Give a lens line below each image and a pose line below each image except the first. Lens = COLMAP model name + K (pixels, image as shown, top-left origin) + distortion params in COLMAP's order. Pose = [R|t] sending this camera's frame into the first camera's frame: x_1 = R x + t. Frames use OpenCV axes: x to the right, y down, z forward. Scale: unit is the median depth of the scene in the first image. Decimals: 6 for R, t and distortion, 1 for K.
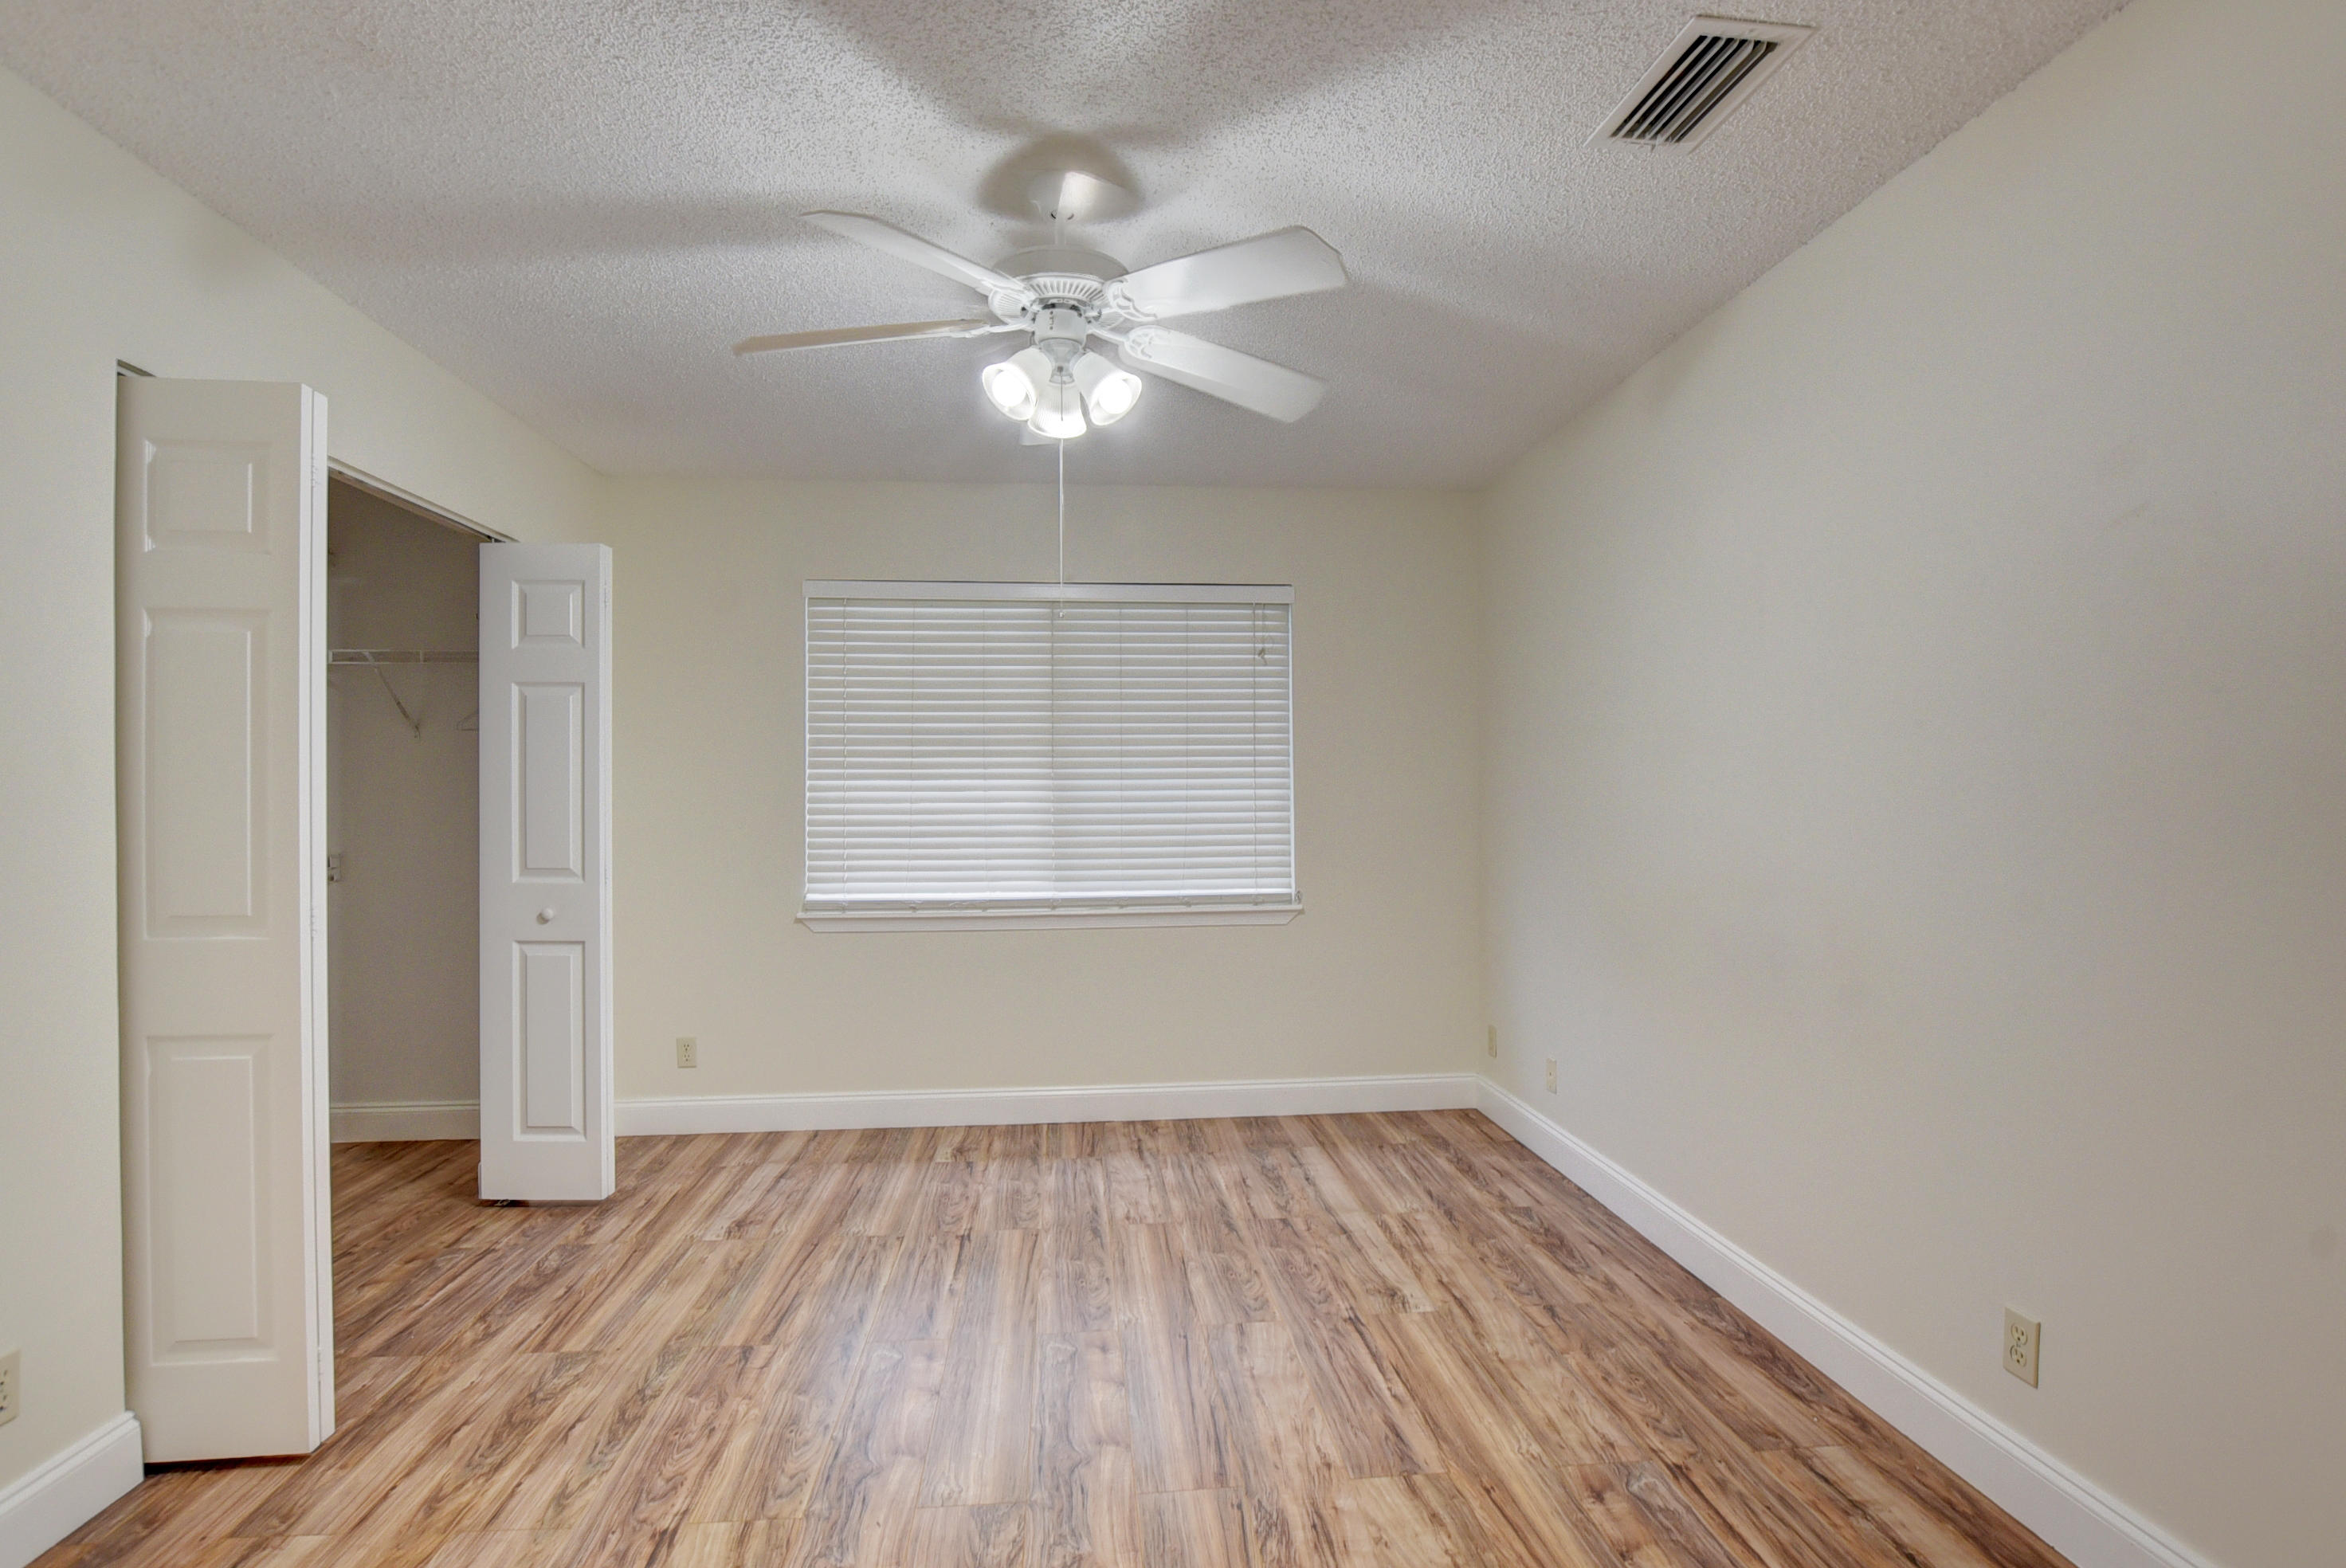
lens RADIAL K [[1131.5, 0, 1182.6], [0, 1131.5, 811.6], [0, 0, 1]] dist [-0.023409, 0.000898]
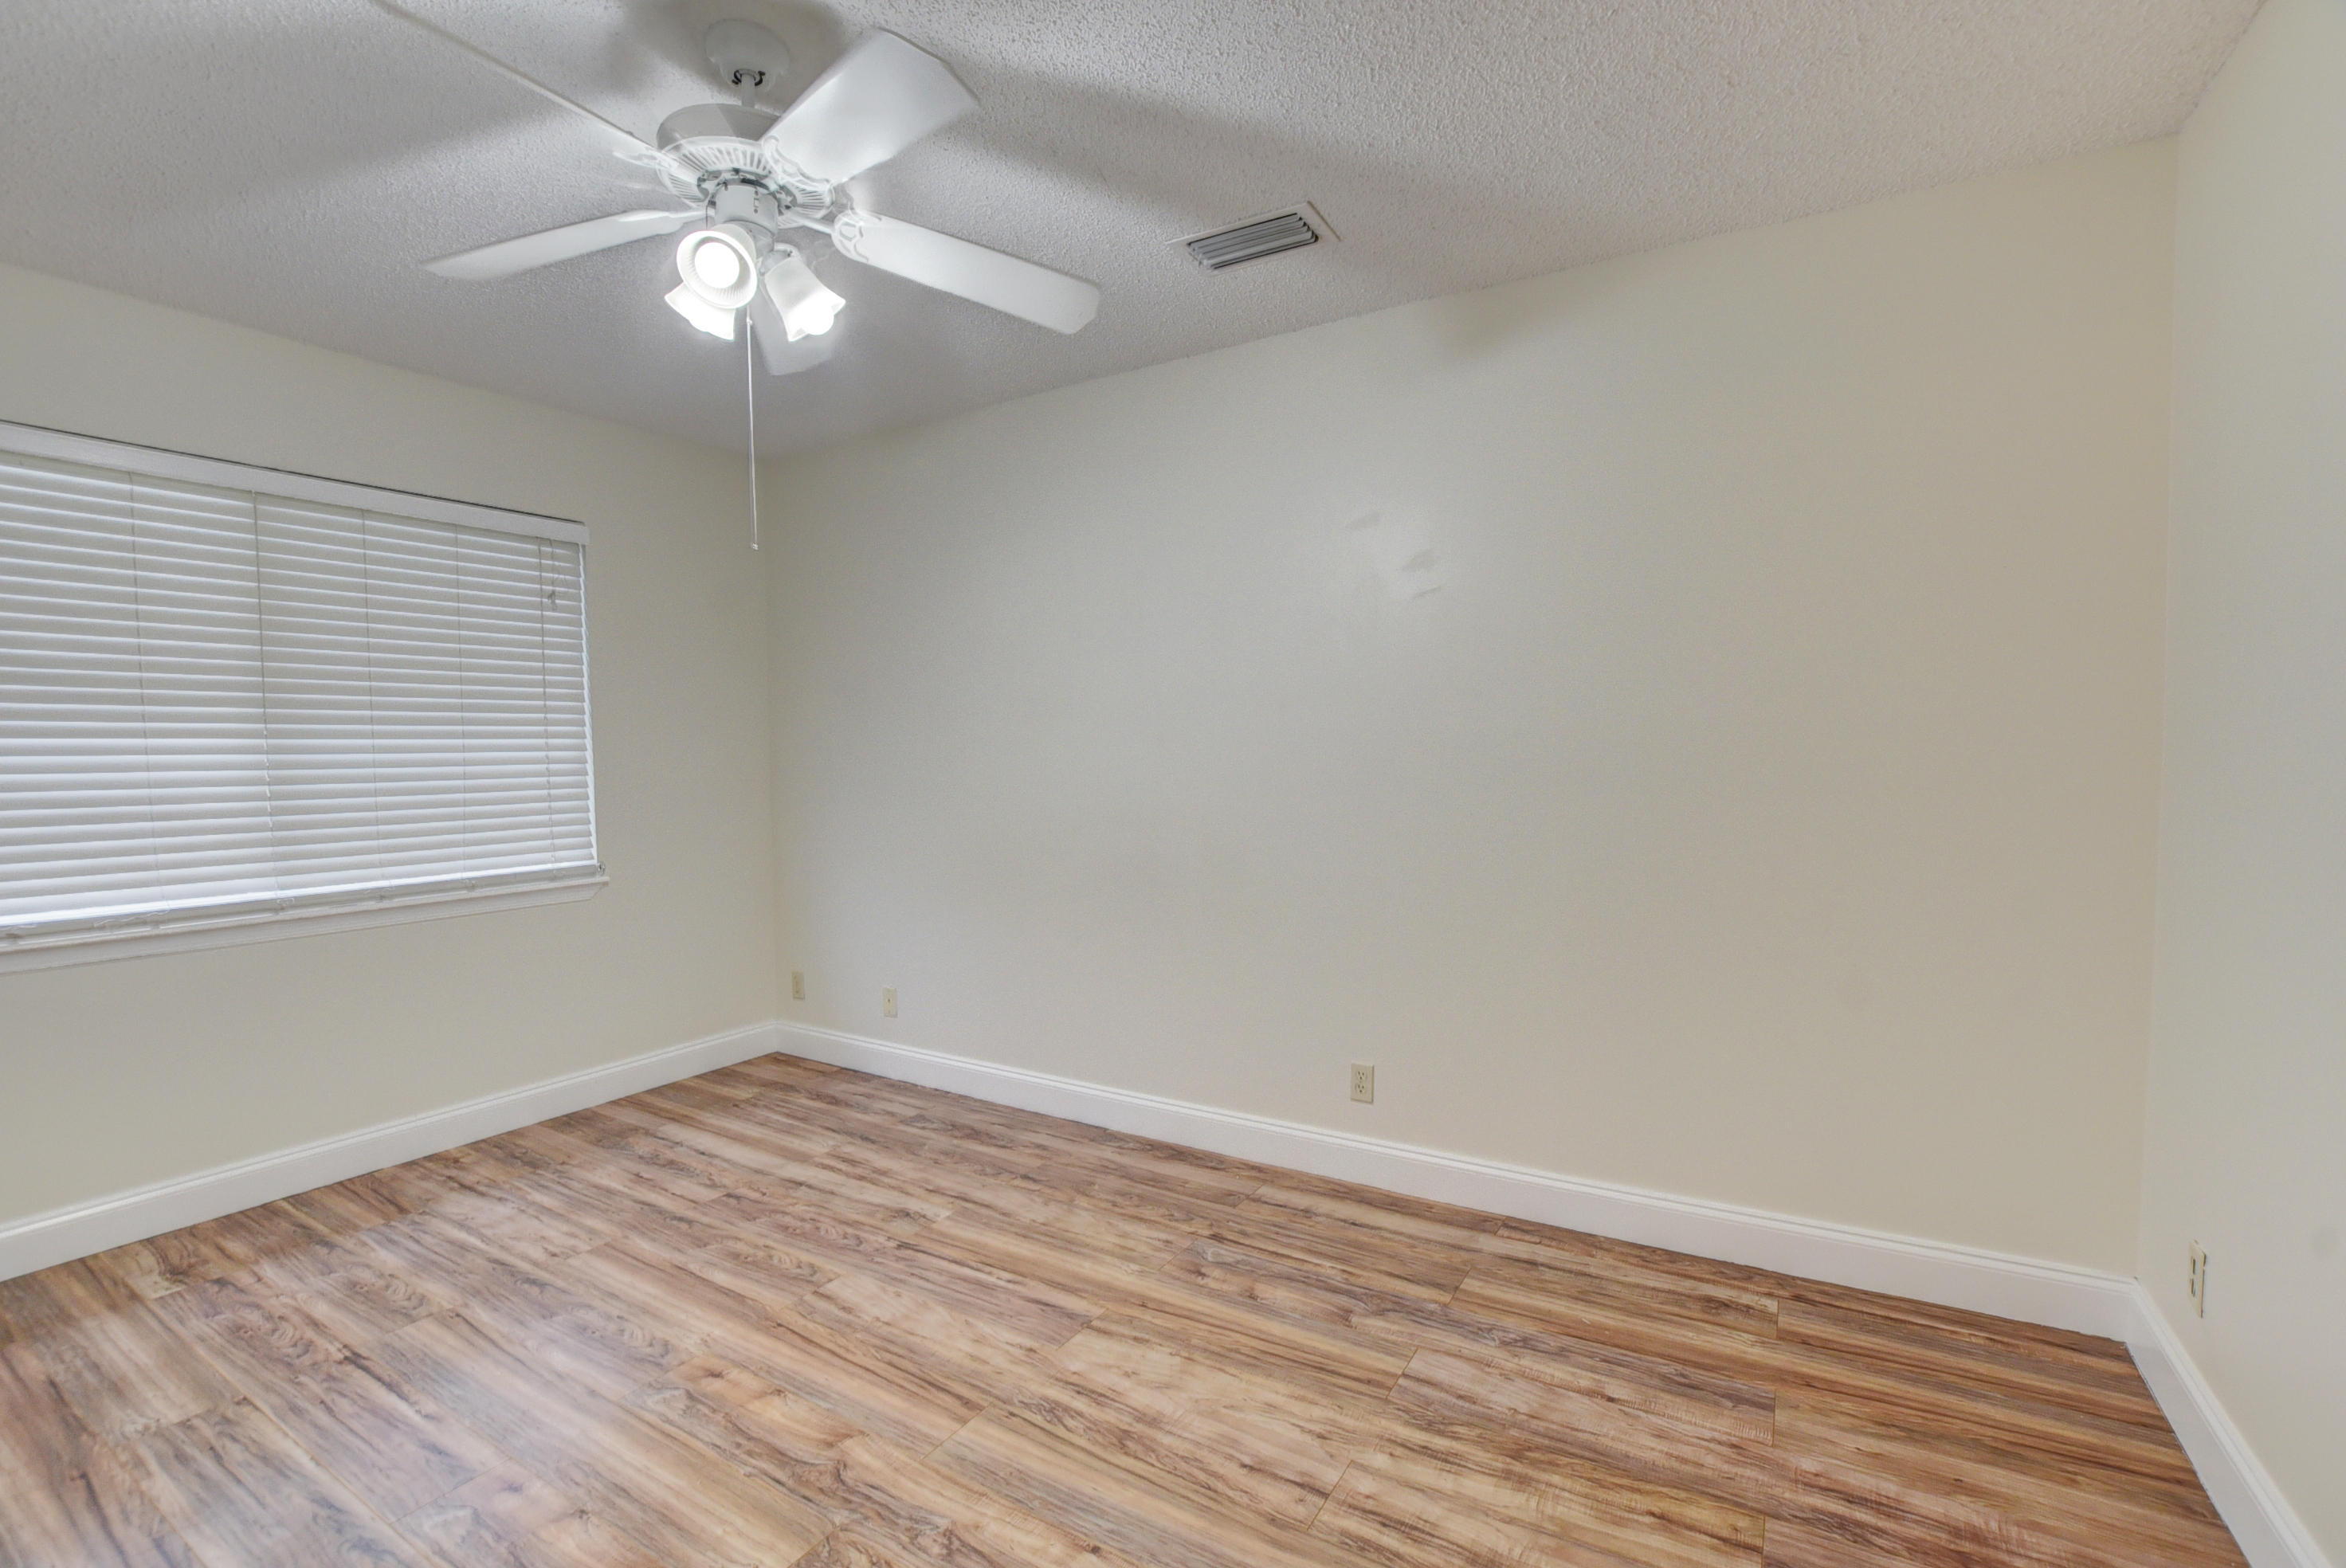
lens RADIAL K [[1020.6, 0, 1170.0], [0, 1020.6, 811.3], [0, 0, 1]] dist [-0.027824, 0.001651]
pose [[0.604642, -0.047683, 0.795069, -0.453150], [0.016480, 0.998742, 0.047365, -0.003188], [-0.796327, -0.015536, 0.604667, 0.225396]]
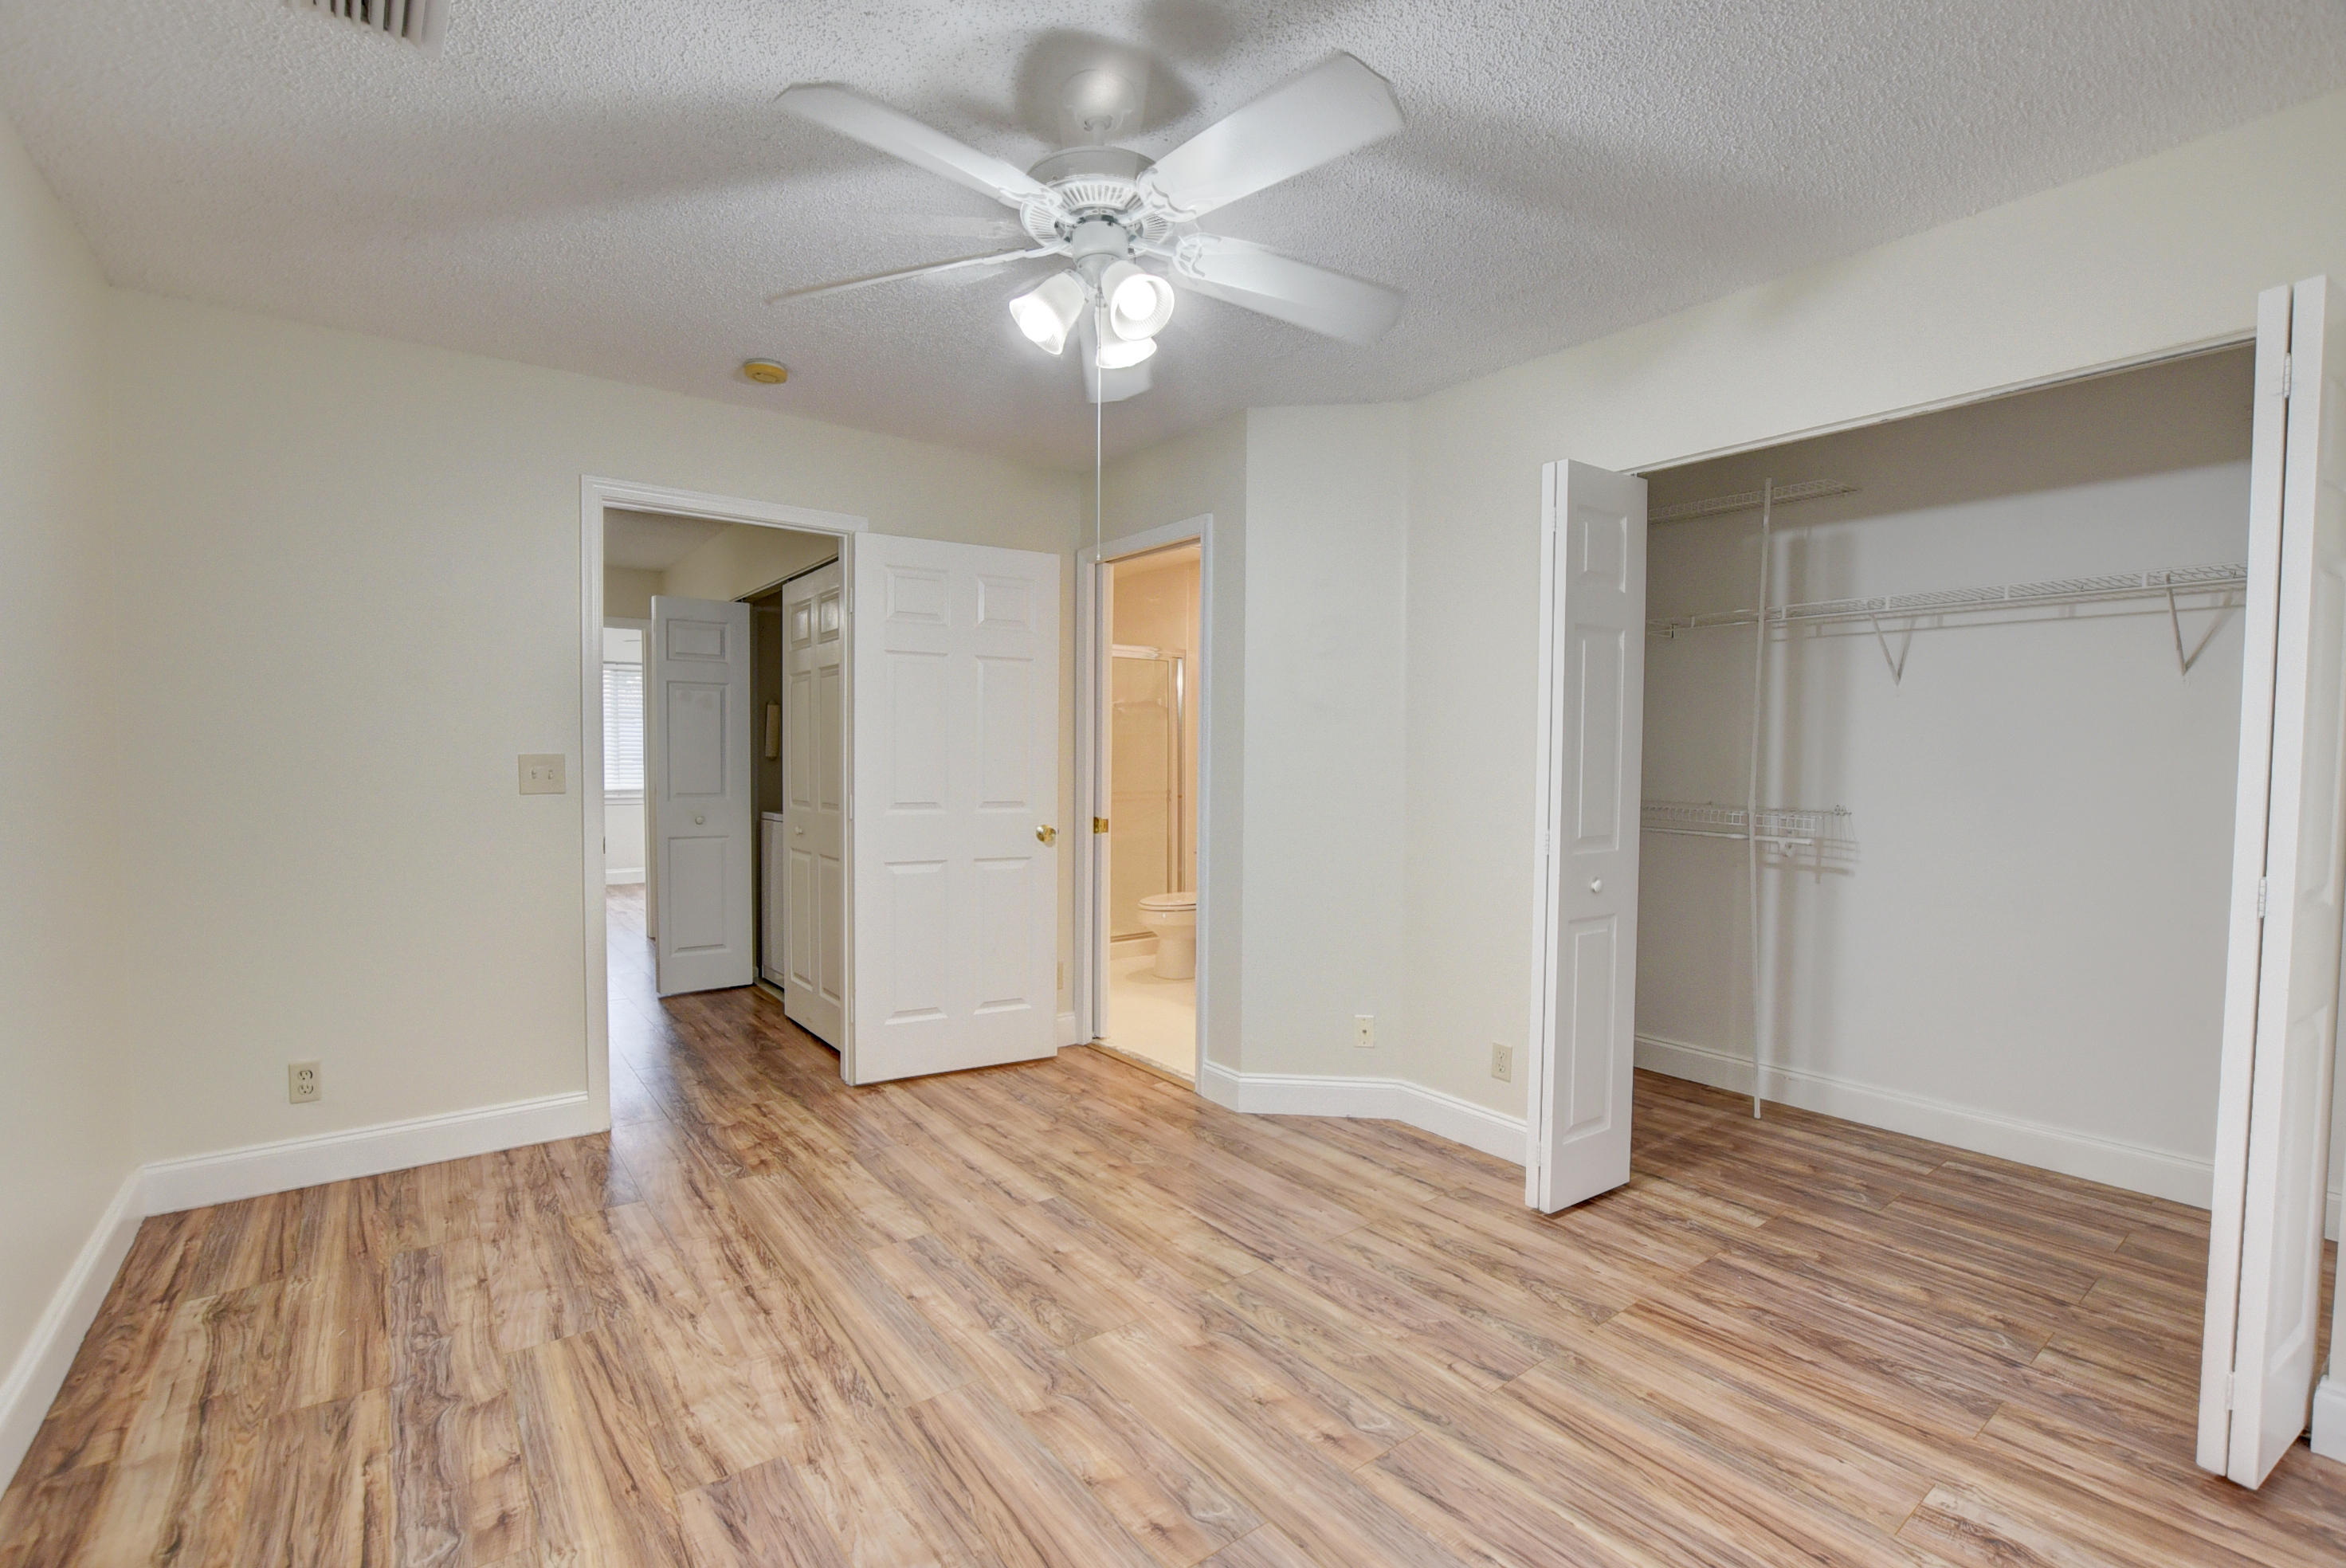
lens RADIAL K [[1032.6, 0, 1169.5], [0, 1032.6, 800.1], [0, 0, 1]] dist [-0.029037, 0.001414]
pose [[-0.854302, 0.021132, -0.519347, 0.243228], [-0.008431, 0.998478, 0.054496, -0.020029], [0.519708, 0.050935, -0.852824, 1.484713]]
